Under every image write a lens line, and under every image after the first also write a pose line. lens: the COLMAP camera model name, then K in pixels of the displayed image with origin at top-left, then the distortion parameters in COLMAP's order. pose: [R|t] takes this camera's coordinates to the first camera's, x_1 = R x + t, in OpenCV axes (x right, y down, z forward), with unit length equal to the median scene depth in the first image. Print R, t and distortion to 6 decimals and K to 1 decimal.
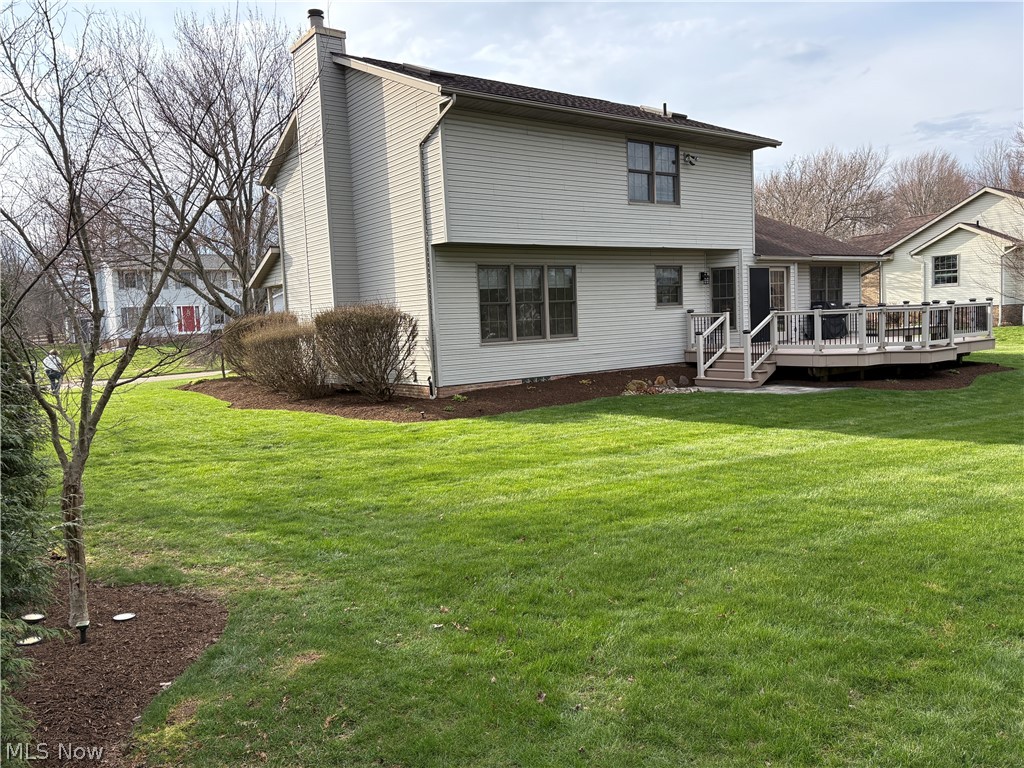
lens RADIAL K [[770.5, 0, 512.1], [0, 770.5, 388.7], [0, 0, 1]] dist [0.022346, -0.013078]
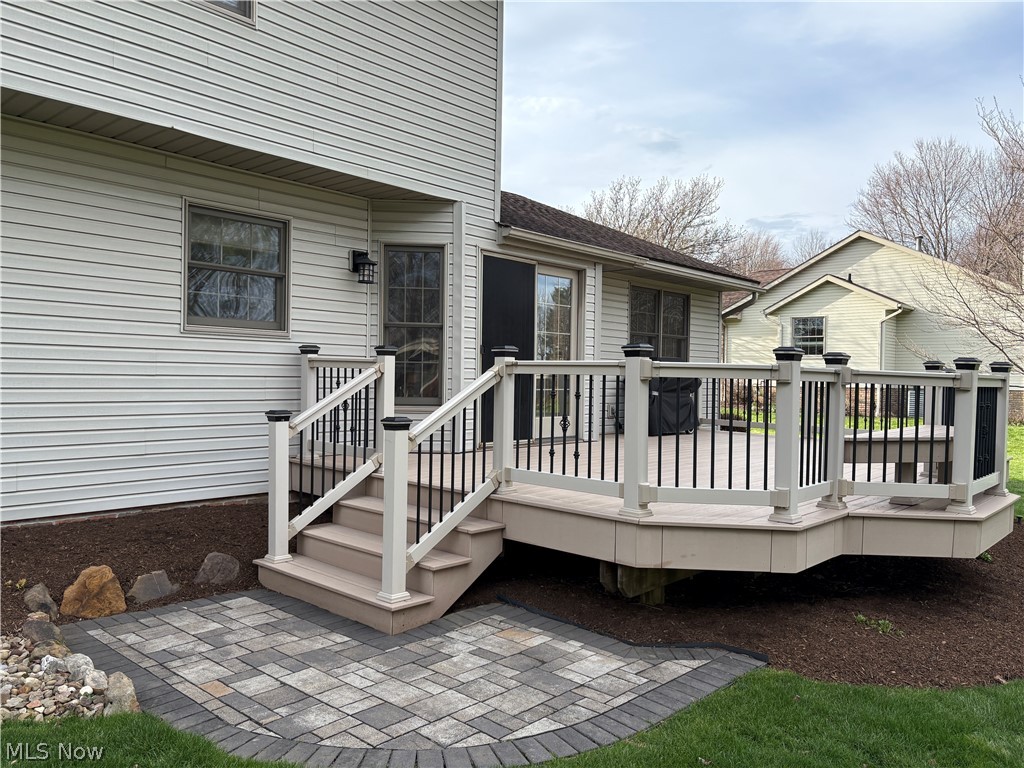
lens RADIAL K [[770.5, 0, 510.3], [0, 770.5, 385.2], [0, 0, 1]] dist [0.022346, -0.013078]
pose [[0.978229, 0.060431, 0.198536, 0.248501], [-0.044051, 0.995328, -0.085914, -0.056078], [-0.202800, 0.075297, 0.976321, 0.620243]]
